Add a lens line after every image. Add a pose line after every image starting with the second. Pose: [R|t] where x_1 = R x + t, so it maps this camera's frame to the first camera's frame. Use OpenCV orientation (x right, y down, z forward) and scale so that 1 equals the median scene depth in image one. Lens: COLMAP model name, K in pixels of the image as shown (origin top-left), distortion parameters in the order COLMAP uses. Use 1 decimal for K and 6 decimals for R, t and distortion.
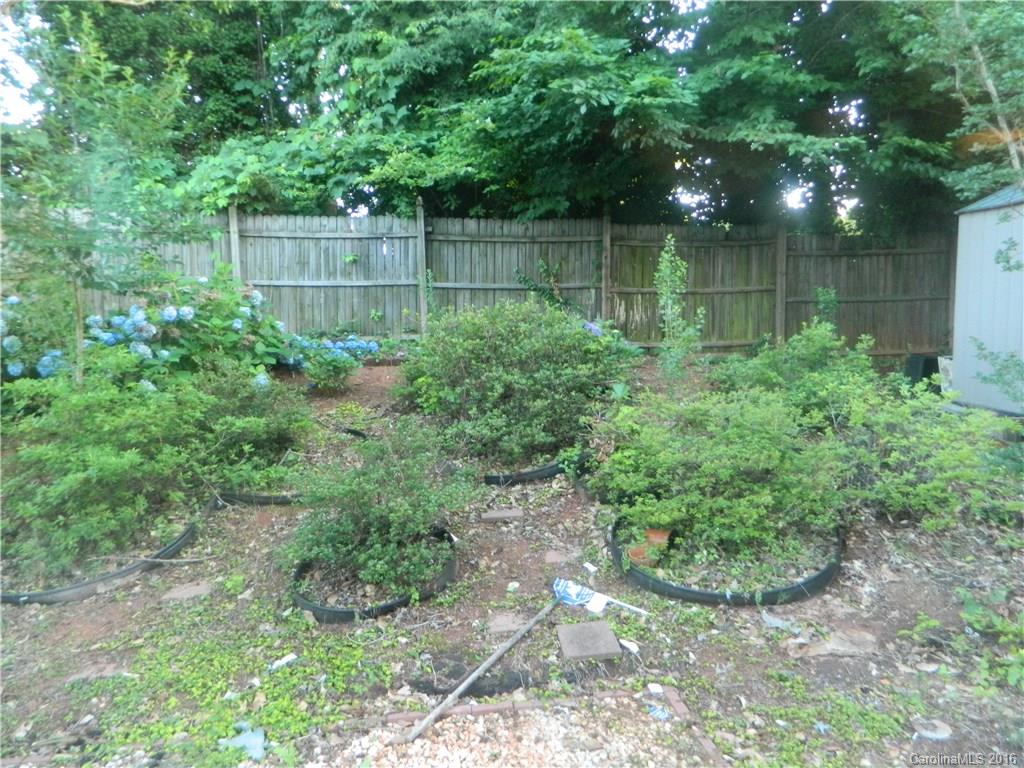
lens RADIAL K [[749.8, 0, 512.0], [0, 749.8, 383.9], [0, 0, 1]] dist [0.013902, 0.000995]
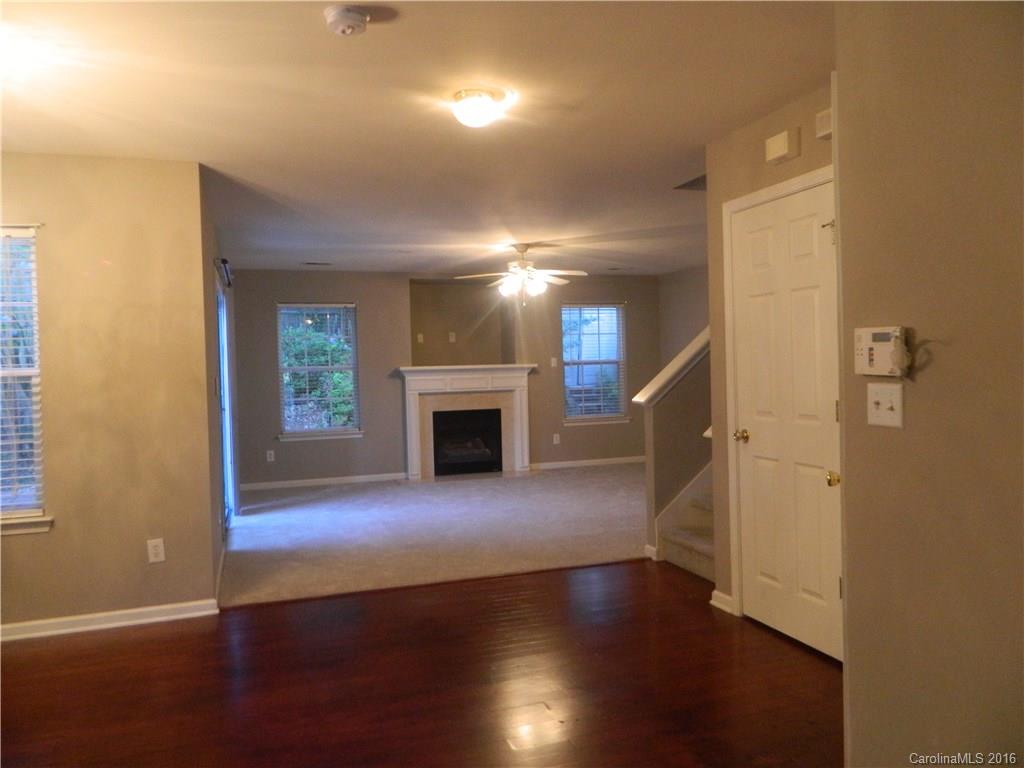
lens RADIAL K [[749.8, 0, 511.7], [0, 749.8, 382.5], [0, 0, 1]] dist [0.013902, 0.000995]
pose [[0.955109, 0.025500, 0.295155, -0.040157], [-0.030347, 0.999469, 0.011852, 0.012158], [-0.294696, -0.020277, 0.955376, -1.647062]]
